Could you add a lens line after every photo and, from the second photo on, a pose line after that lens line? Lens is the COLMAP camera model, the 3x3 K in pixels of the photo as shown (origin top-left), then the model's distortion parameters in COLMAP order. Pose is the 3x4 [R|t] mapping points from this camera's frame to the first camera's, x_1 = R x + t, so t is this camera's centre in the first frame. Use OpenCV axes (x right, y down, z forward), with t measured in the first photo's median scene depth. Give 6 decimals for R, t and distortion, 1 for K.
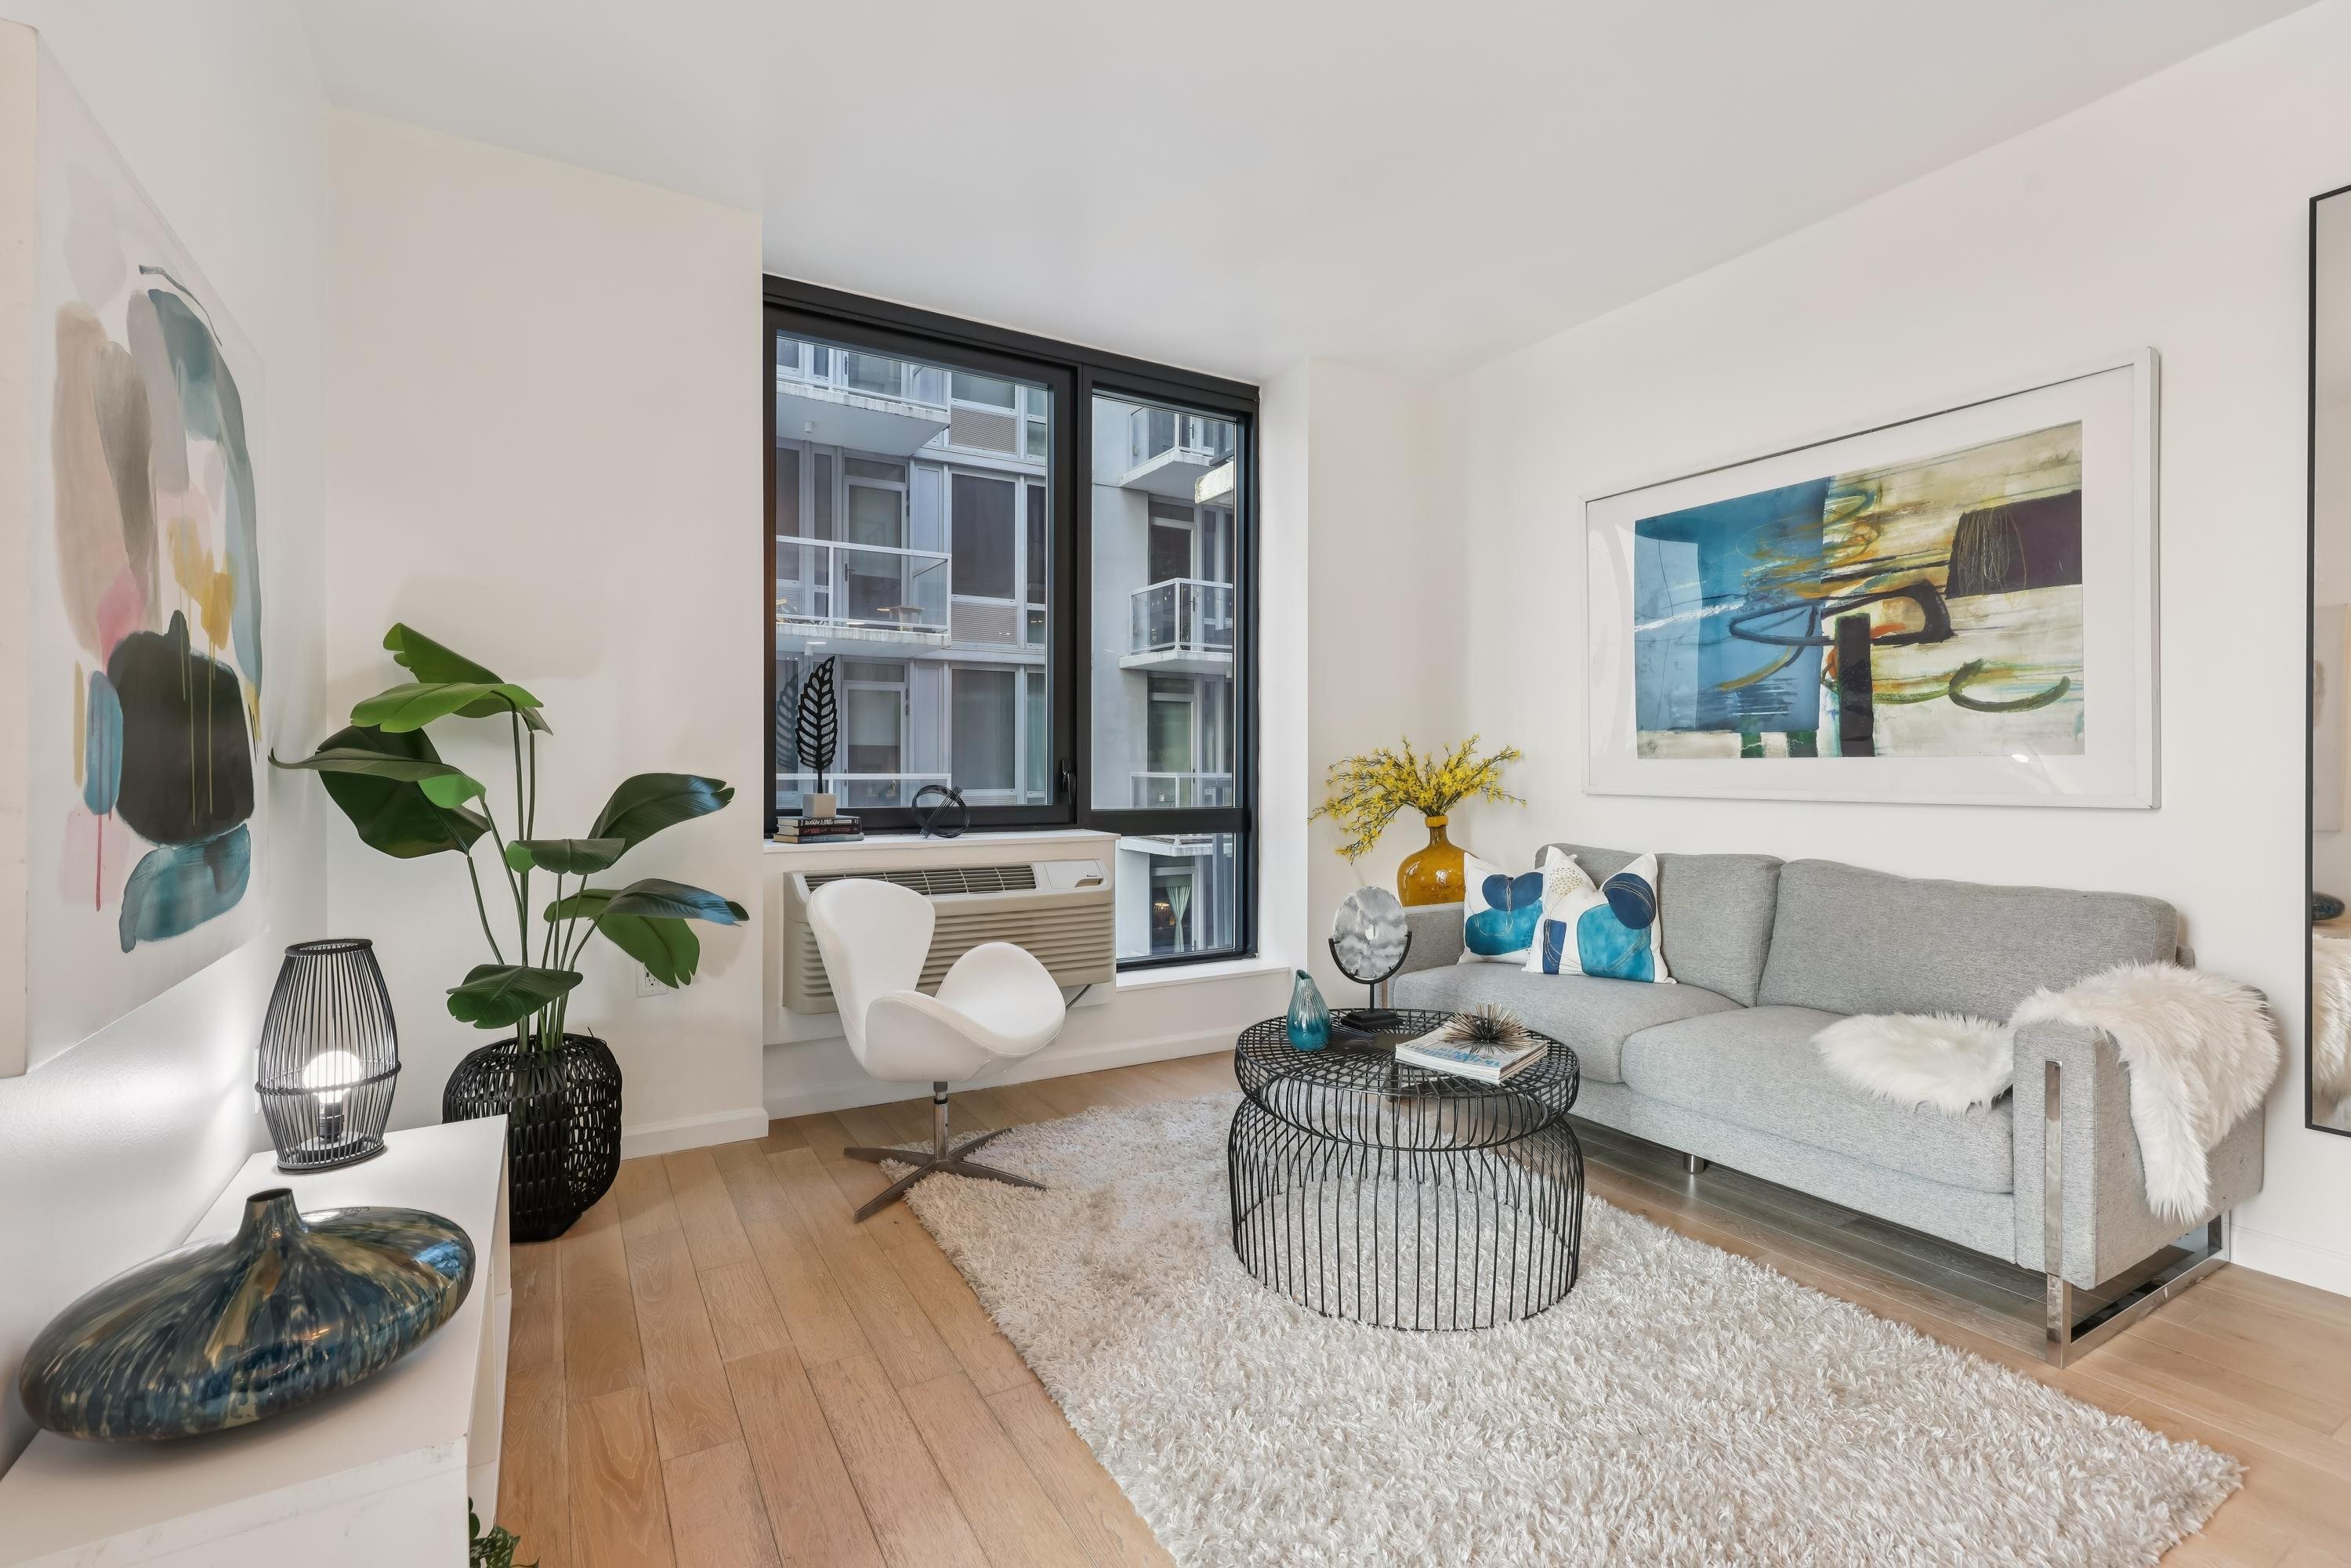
lens RADIAL K [[1035.4, 0, 1150.3], [0, 1035.4, 773.9], [0, 0, 1]] dist [-0.003385, 0.002077]
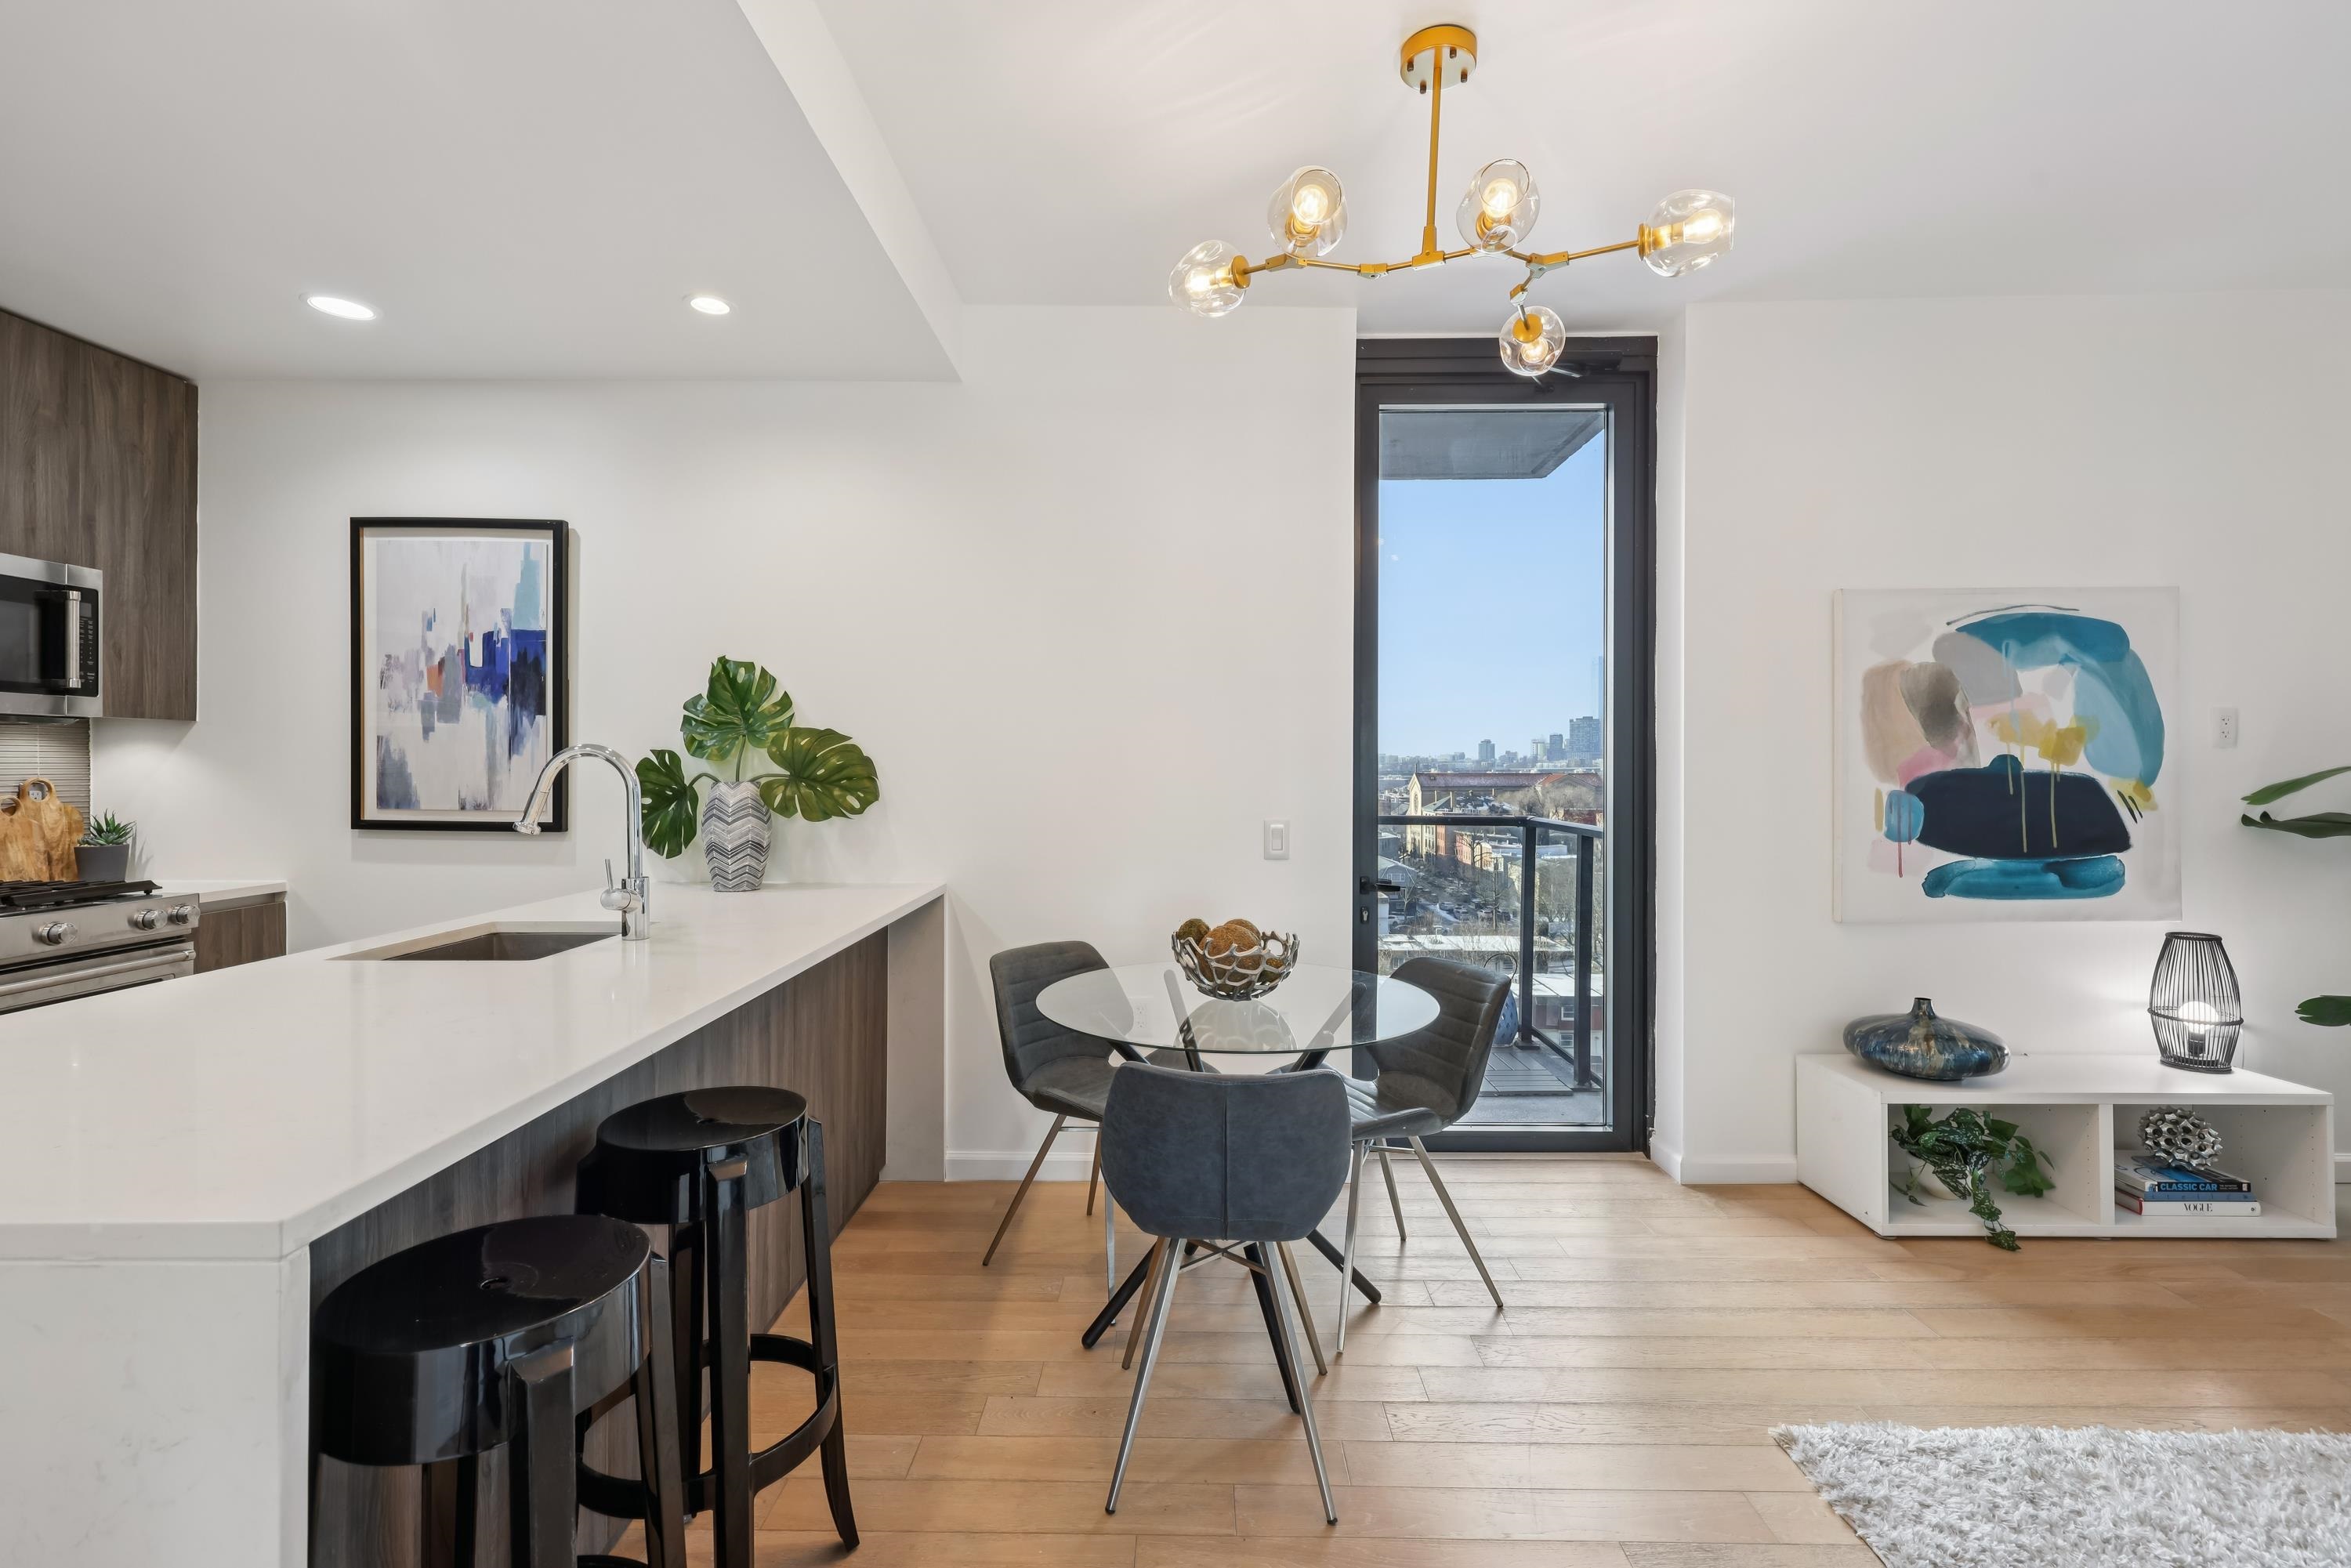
lens RADIAL K [[1035.4, 0, 1177.6], [0, 1035.4, 770.5], [0, 0, 1]] dist [-0.003385, 0.002077]
pose [[-0.527094, 0.000781, -0.849807, 0.981556], [-0.004813, 0.999981, 0.003904, -0.064365], [0.849794, 0.006148, -0.527080, 0.346359]]
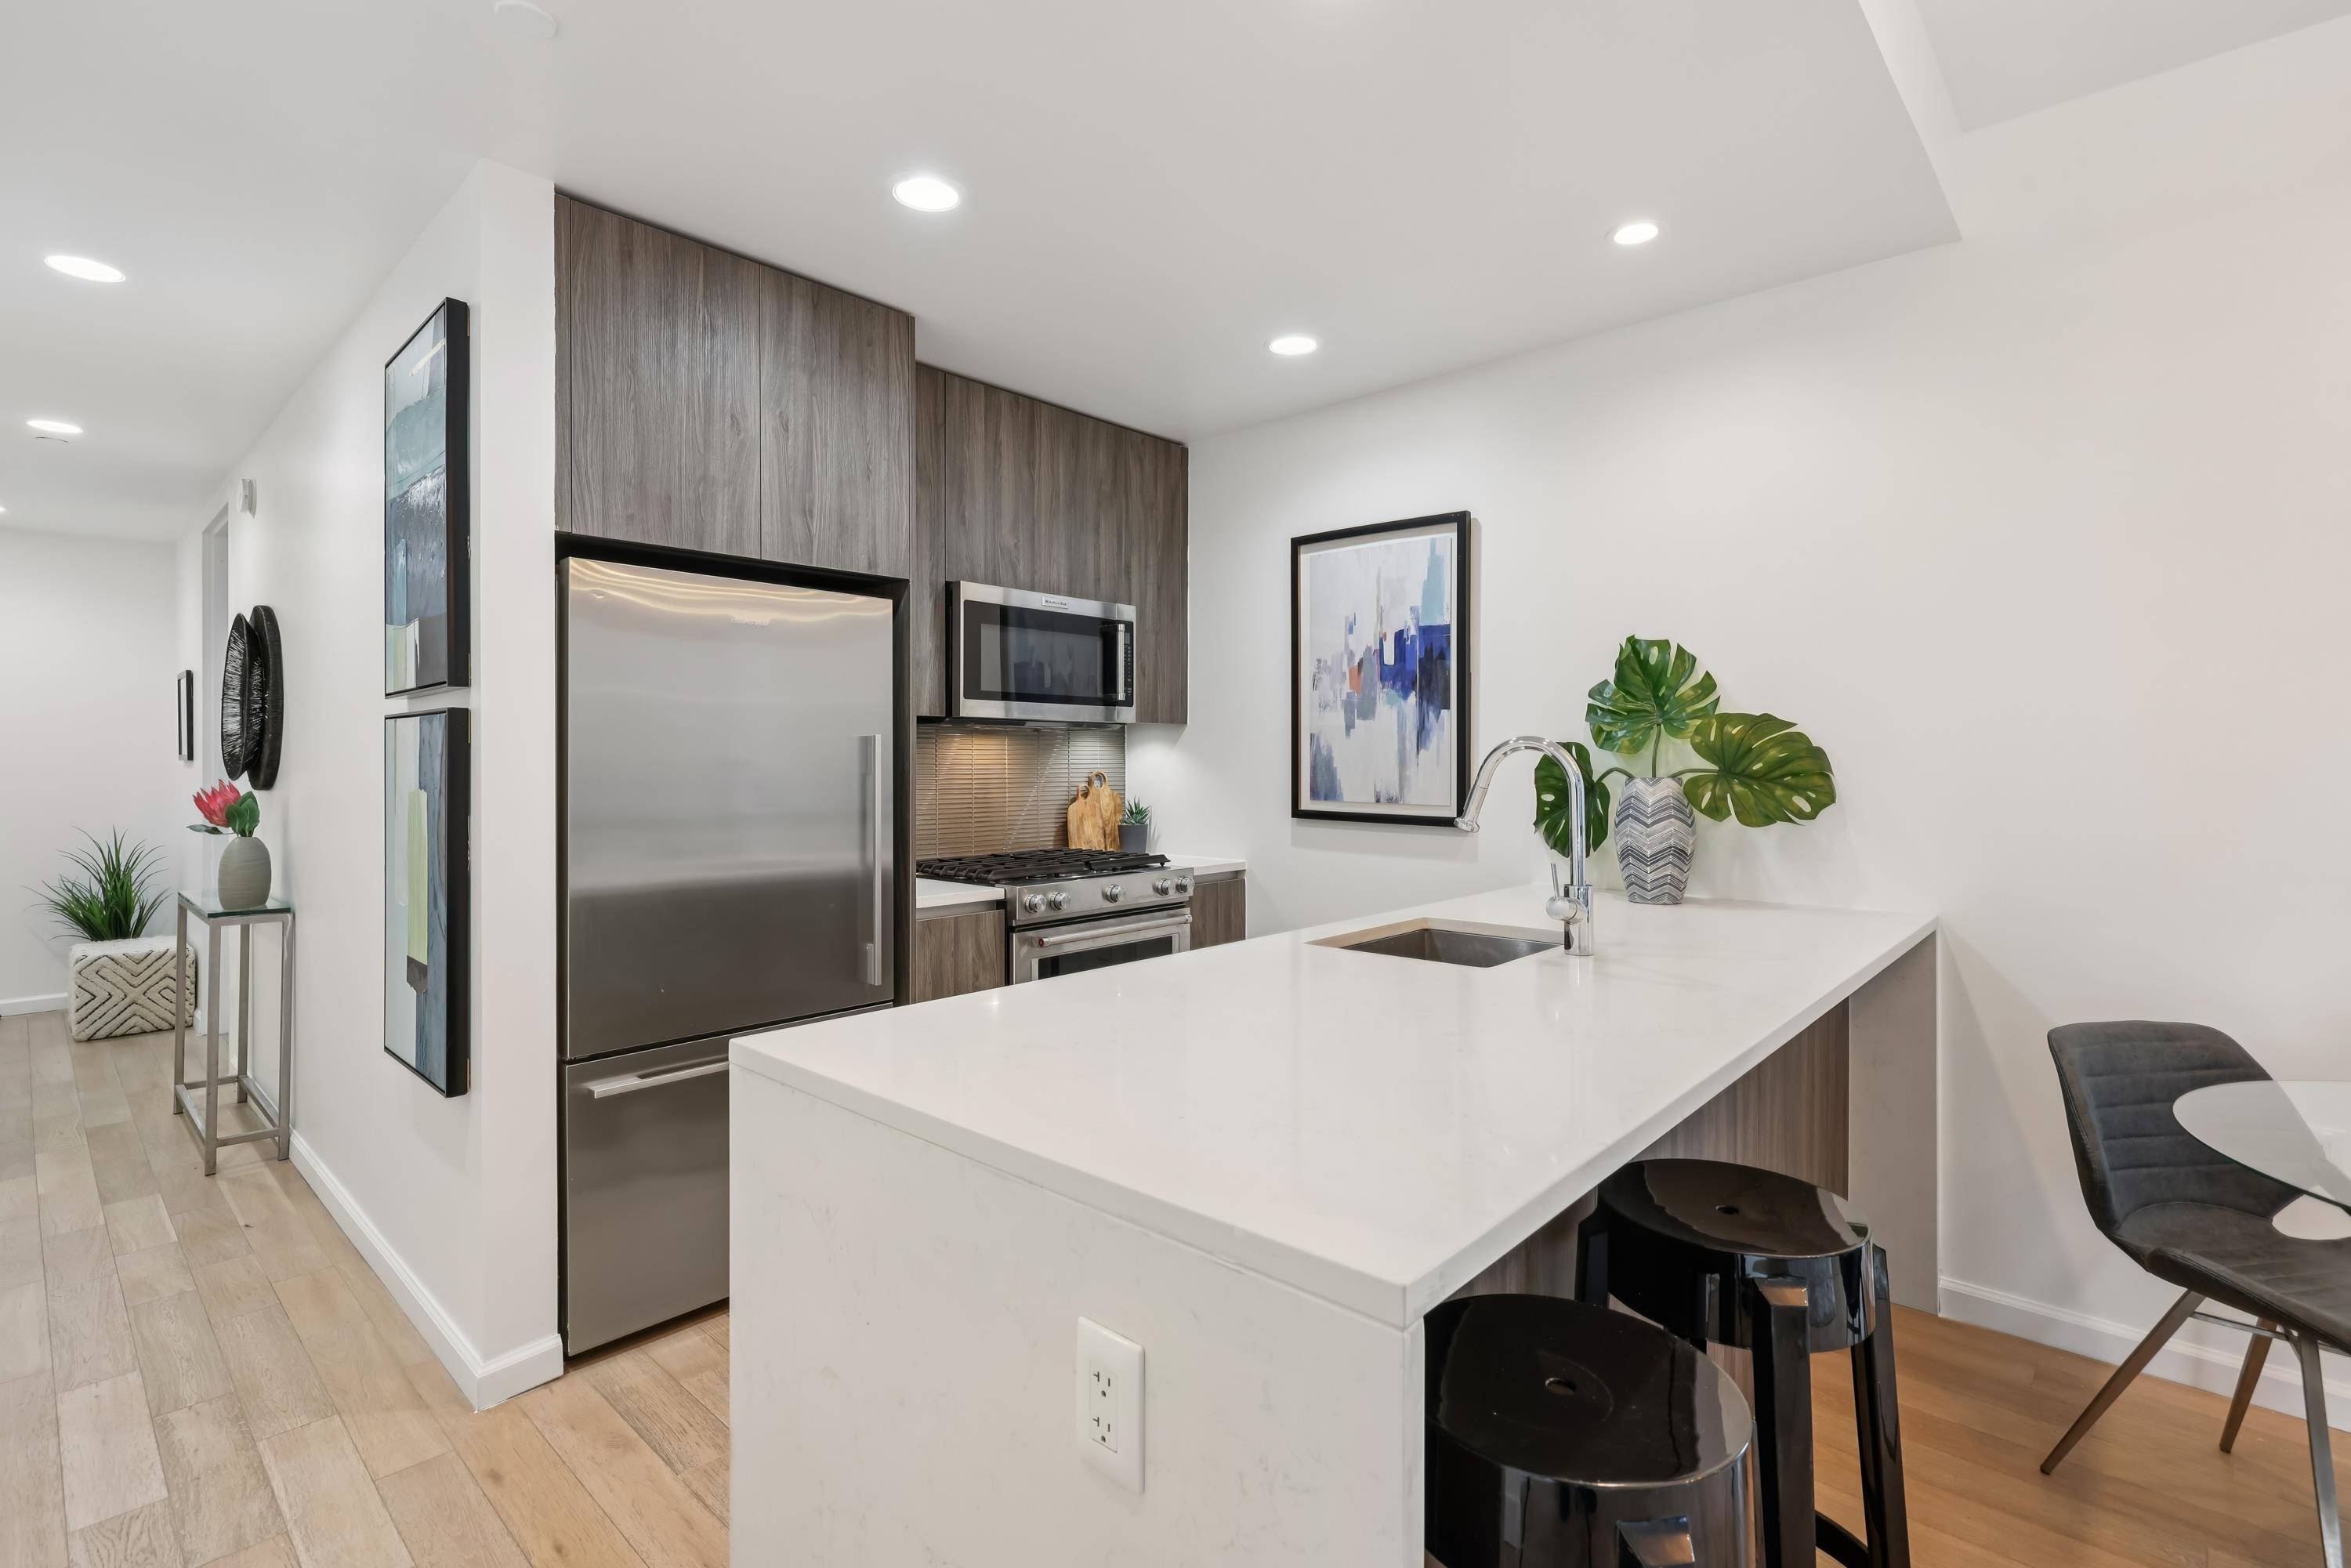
lens RADIAL K [[1085.2, 0, 1181.7], [0, 1085.2, 759.9], [0, 0, 1]] dist [0.001098, -0.000612]
pose [[-0.960557, -0.000206, -0.278084, 0.993679], [-0.000560, 0.999999, 0.001194, -0.063342], [0.278084, 0.001303, -0.960556, 0.208680]]
